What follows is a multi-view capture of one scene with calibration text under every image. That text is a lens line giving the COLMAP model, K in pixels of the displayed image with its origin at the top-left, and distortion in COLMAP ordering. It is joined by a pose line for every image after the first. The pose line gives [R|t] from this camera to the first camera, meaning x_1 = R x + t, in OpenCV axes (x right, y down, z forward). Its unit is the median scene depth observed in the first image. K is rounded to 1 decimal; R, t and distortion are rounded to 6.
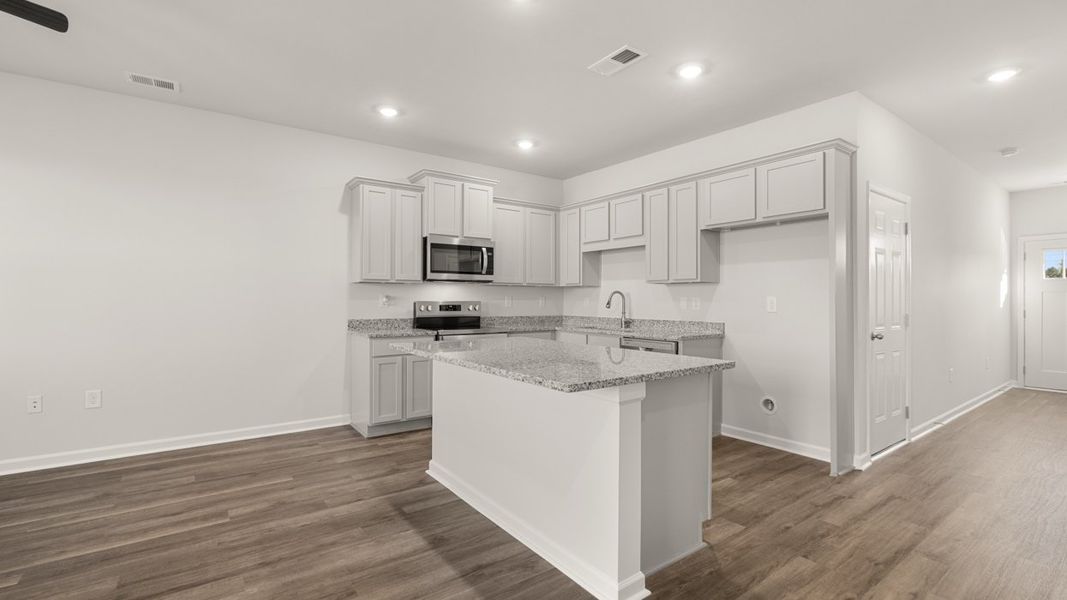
lens RADIAL K [[470.4, 0, 525.5], [0, 470.4, 301.9], [0, 0, 1]] dist [-0.006473, -0.000323]
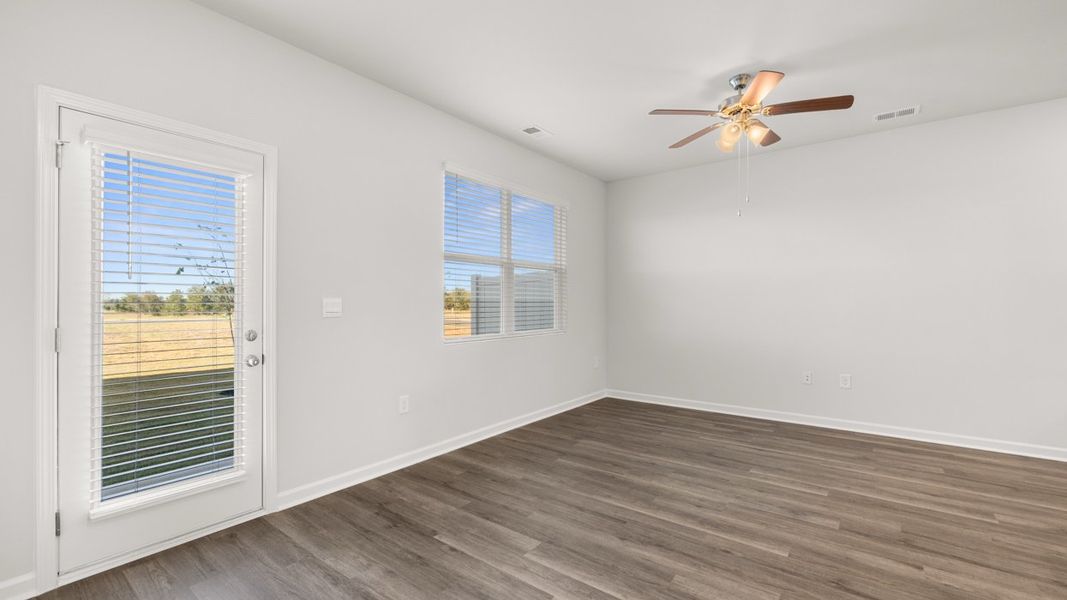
lens RADIAL K [[445.6, 0, 530.7], [0, 445.6, 303.4], [0, 0, 1]] dist [-0.003081, -0.000463]
pose [[0.284050, 0.001047, -0.958809, -0.002679], [-0.002644, 0.999996, 0.000309, -0.003108], [0.958806, 0.002447, 0.284052, -0.167905]]
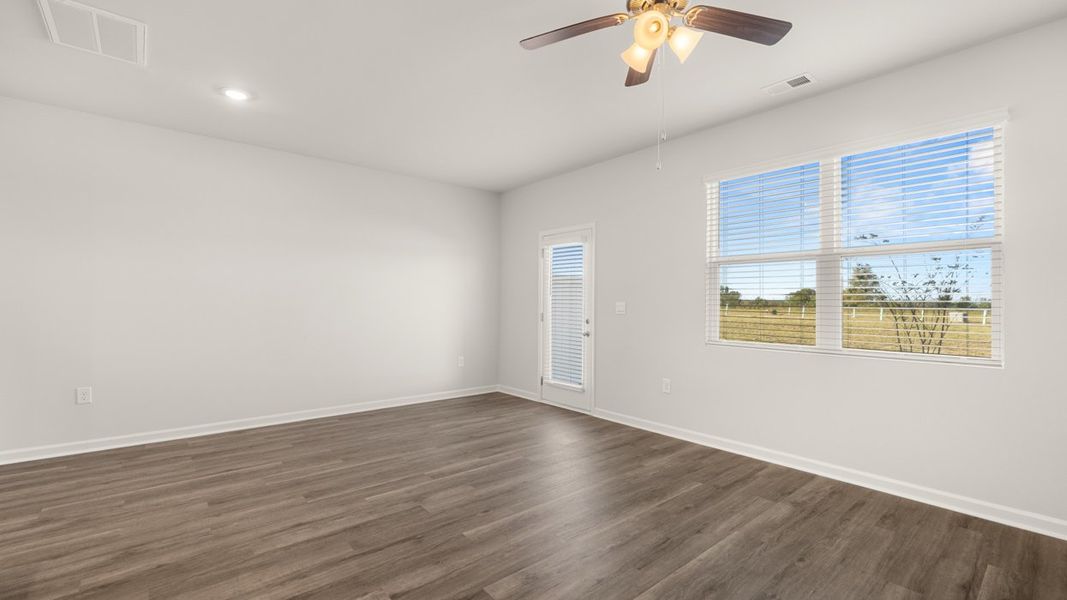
lens RADIAL K [[445.6, 0, 525.7], [0, 445.6, 304.9], [0, 0, 1]] dist [-0.003081, -0.000463]
pose [[-0.997798, -0.007768, -0.065870, -0.516789], [-0.008013, 0.999962, 0.003465, -0.005797], [0.065841, 0.003985, -0.997822, 0.980467]]
